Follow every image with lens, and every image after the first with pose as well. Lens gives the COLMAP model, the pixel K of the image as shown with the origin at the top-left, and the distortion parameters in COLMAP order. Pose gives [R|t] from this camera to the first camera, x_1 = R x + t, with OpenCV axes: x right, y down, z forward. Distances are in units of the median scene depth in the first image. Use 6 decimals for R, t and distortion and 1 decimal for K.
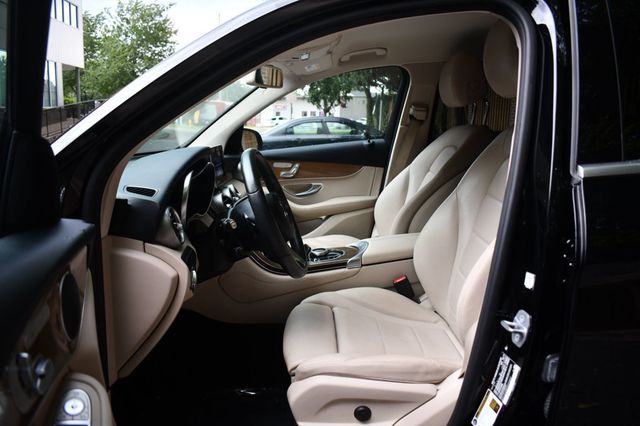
lens RADIAL K [[491.7, 0, 320.9], [0, 491.7, 213.9], [0, 0, 1]] dist [-0.116273, 0.030443]
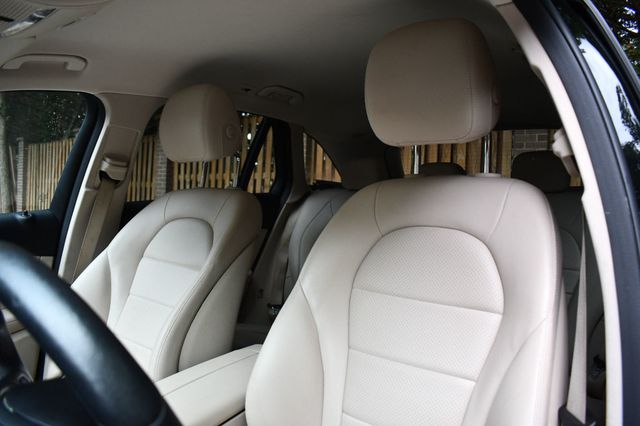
lens RADIAL K [[491.7, 0, 318.9], [0, 491.7, 213.4], [0, 0, 1]] dist [-0.116273, 0.030443]
pose [[0.594843, -0.011841, 0.803755, -0.158262], [0.129692, 0.988206, -0.081424, -0.060050], [-0.793311, 0.152675, 0.589363, 0.408286]]
